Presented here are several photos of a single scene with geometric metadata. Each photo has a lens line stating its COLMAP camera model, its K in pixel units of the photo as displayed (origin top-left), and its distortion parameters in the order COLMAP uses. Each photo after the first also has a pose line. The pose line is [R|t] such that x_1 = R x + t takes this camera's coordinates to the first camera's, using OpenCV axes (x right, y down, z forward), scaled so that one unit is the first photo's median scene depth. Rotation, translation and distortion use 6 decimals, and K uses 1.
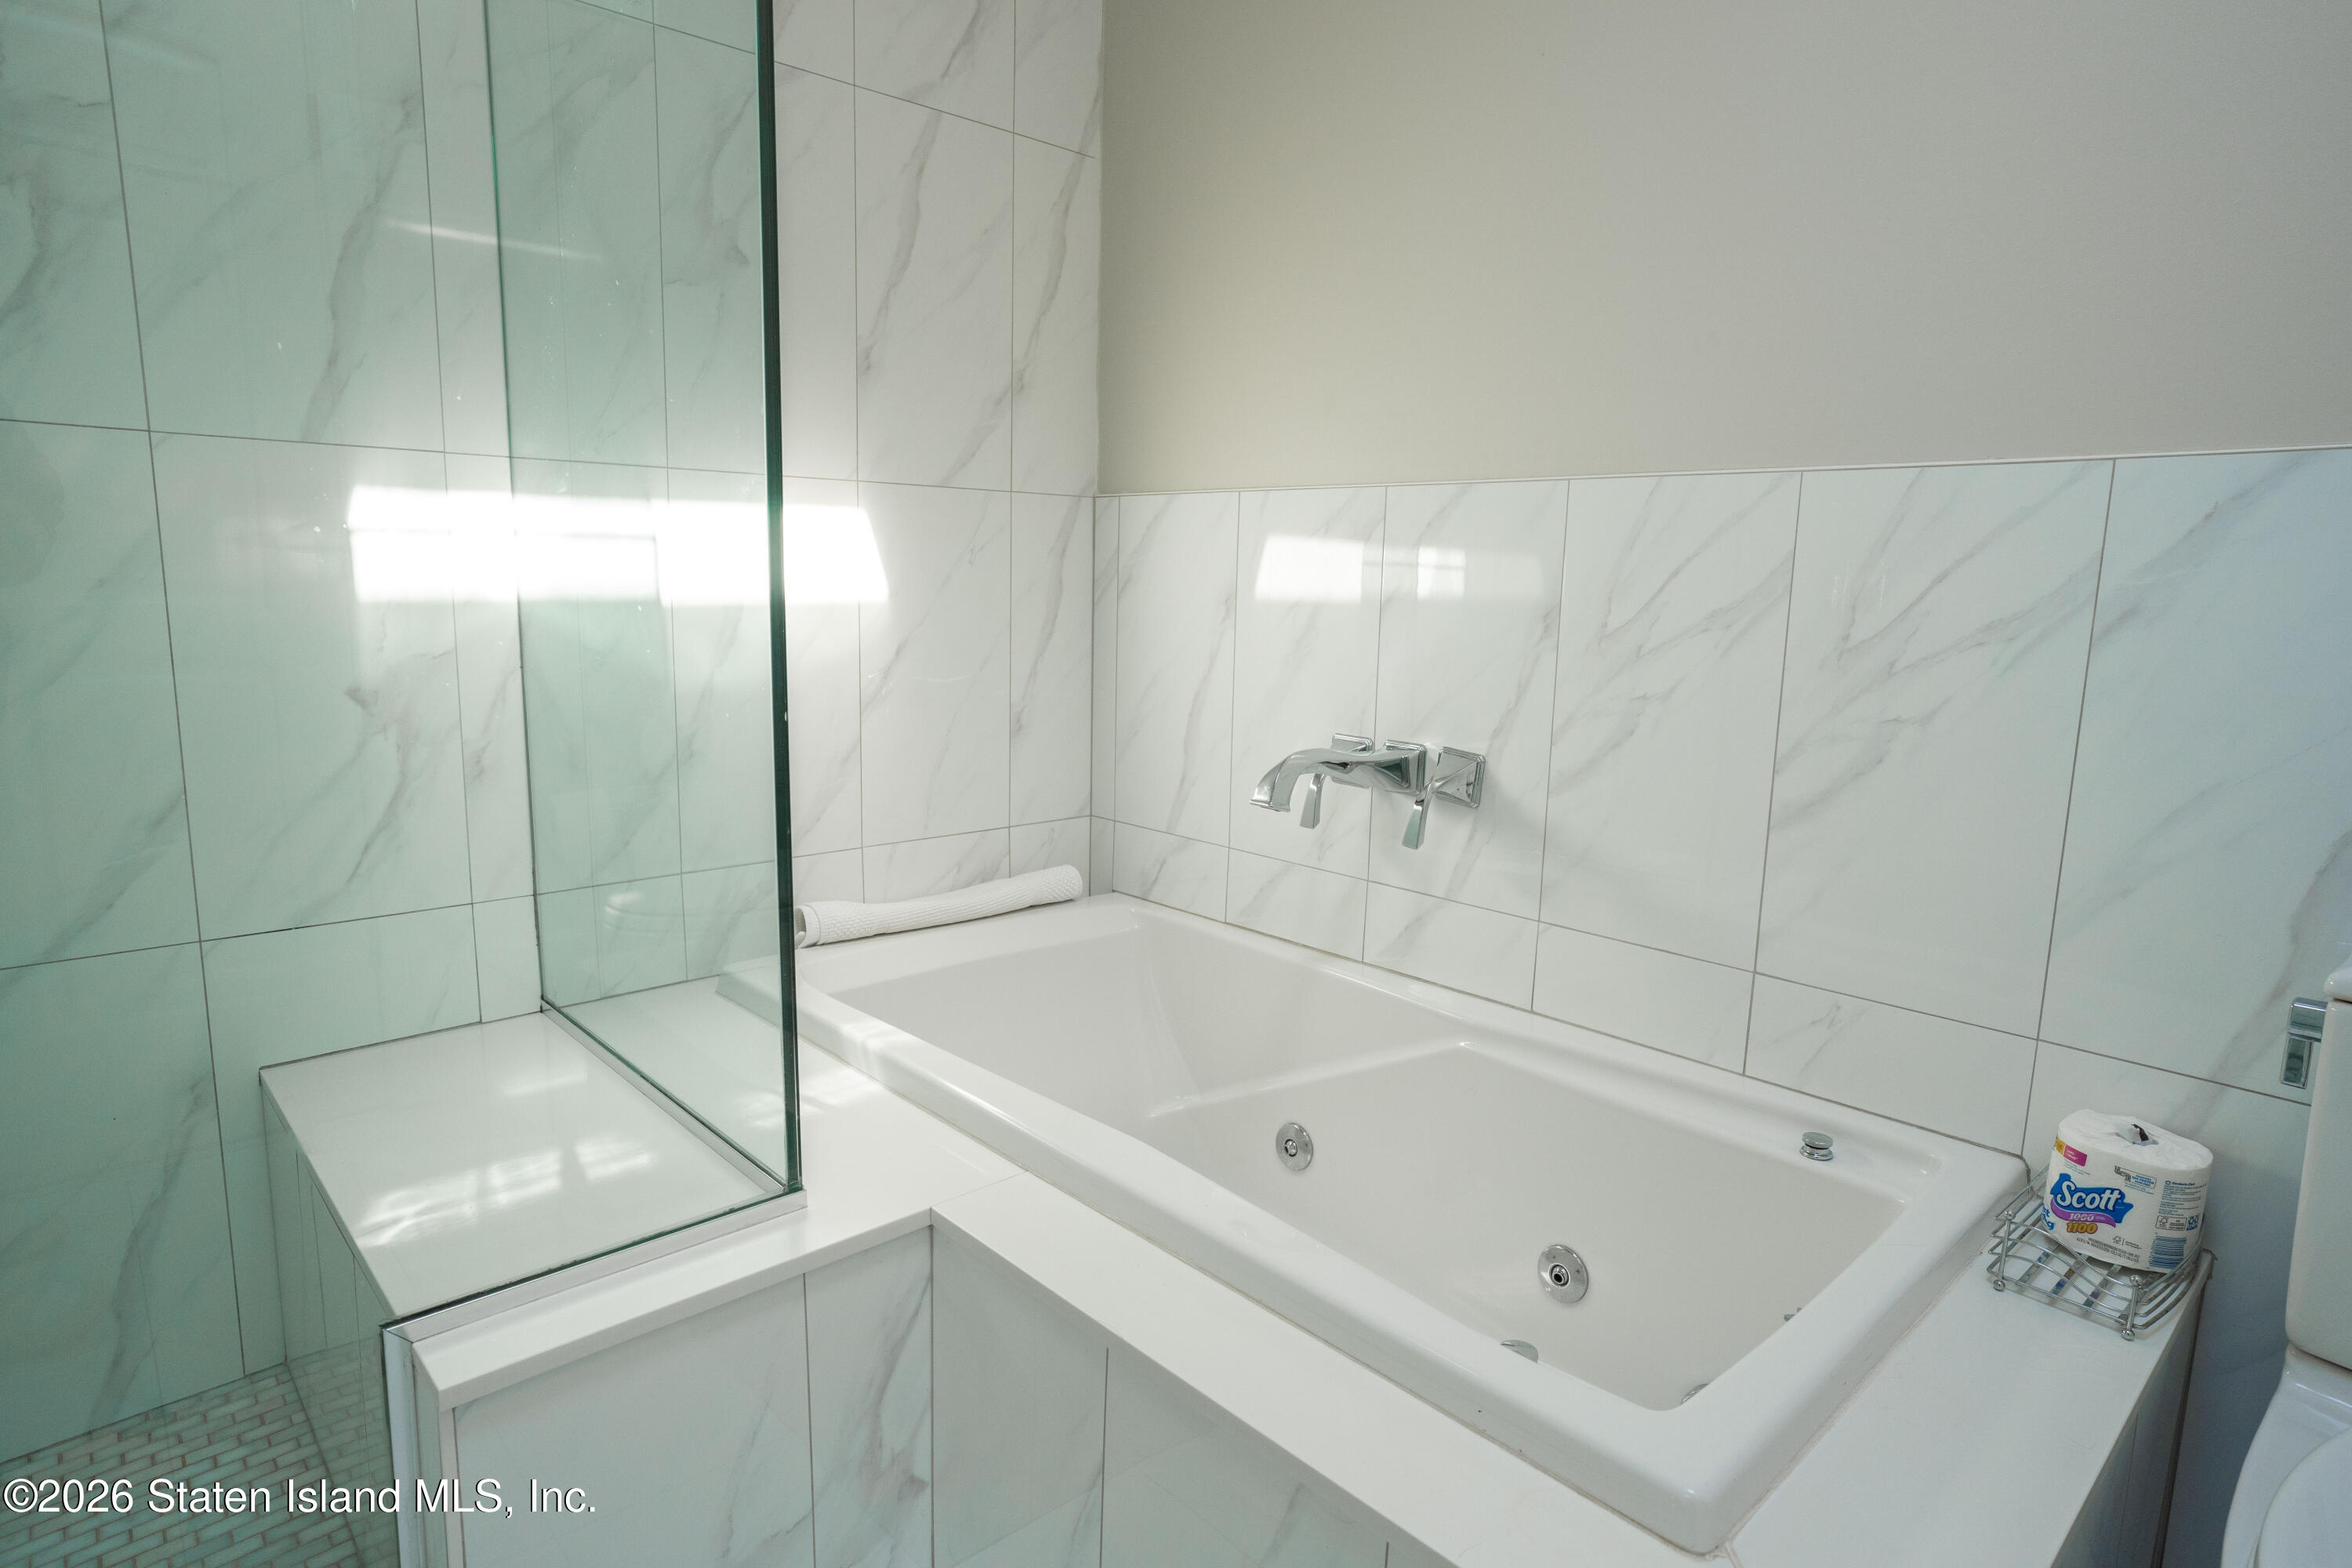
lens RADIAL K [[1293.3, 0, 1169.3], [0, 1293.3, 780.6], [0, 0, 1]] dist [-0.055379, 0.052036]
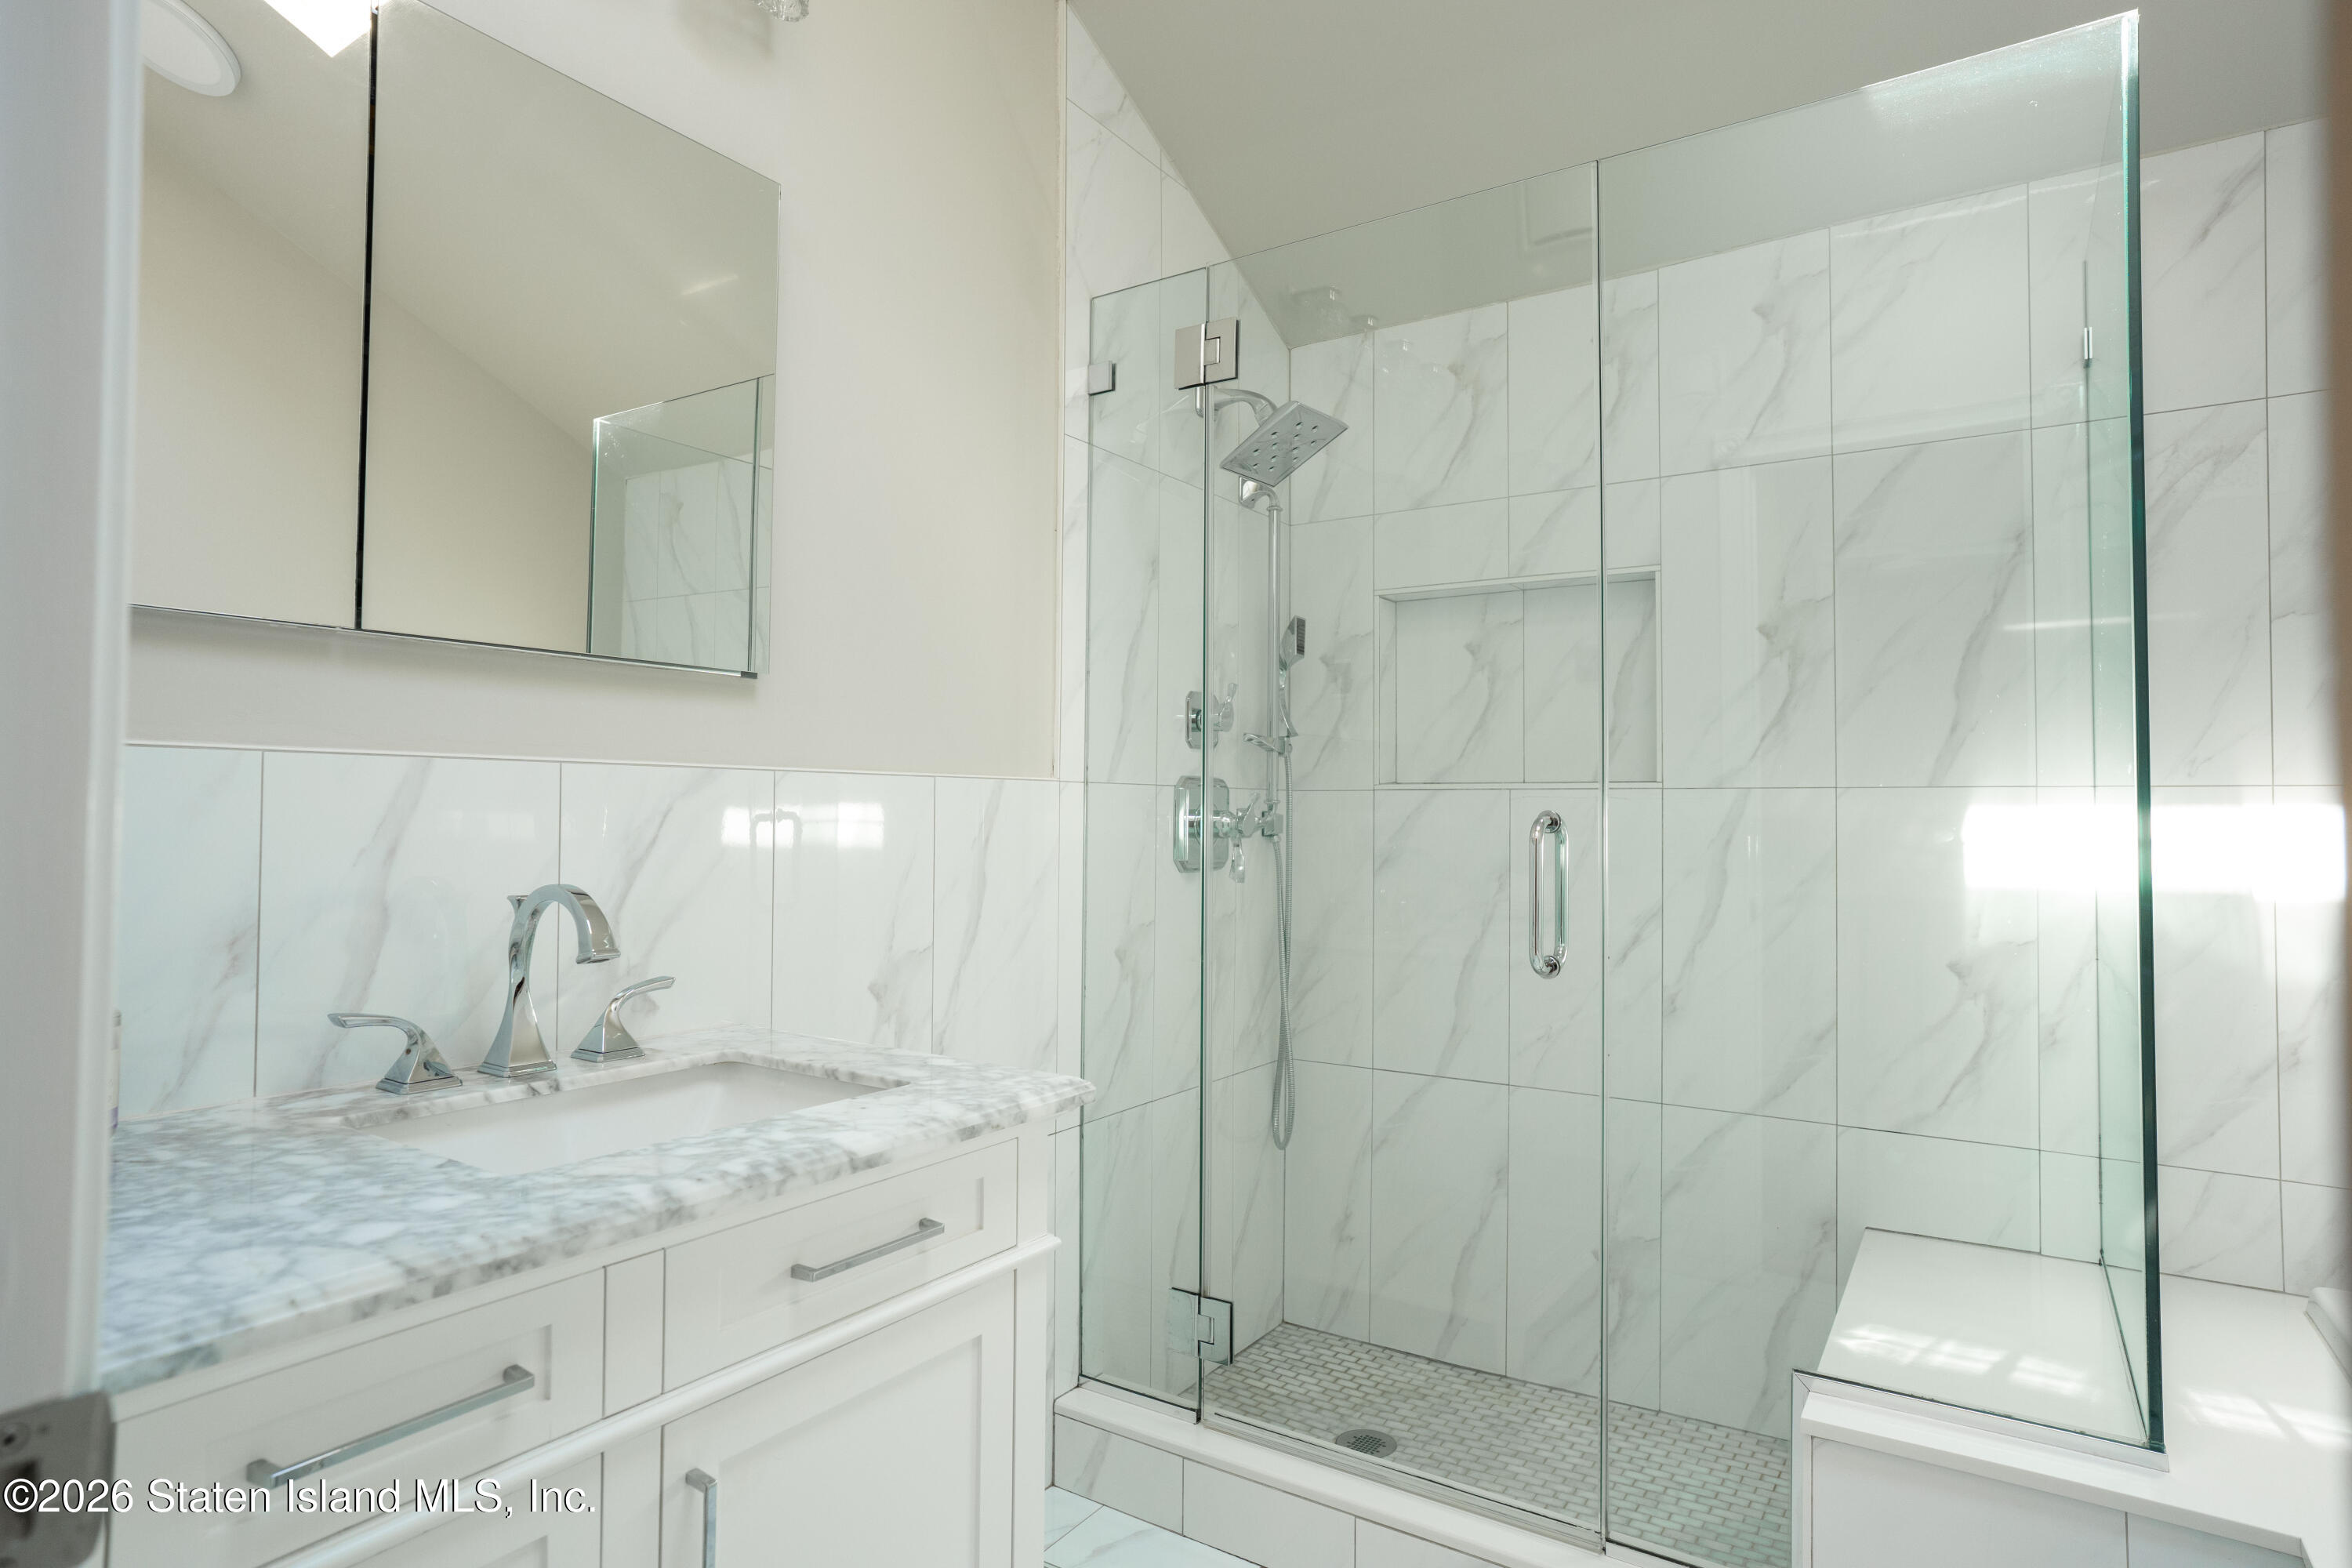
lens RADIAL K [[1293.3, 0, 1169.3], [0, 1293.3, 780.6], [0, 0, 1]] dist [-0.055379, 0.052036]
pose [[0.303462, -0.018652, -0.952661, 0.392295], [-0.142972, 0.987598, -0.064879, -0.057686], [0.942056, 0.155892, 0.297031, -0.204263]]
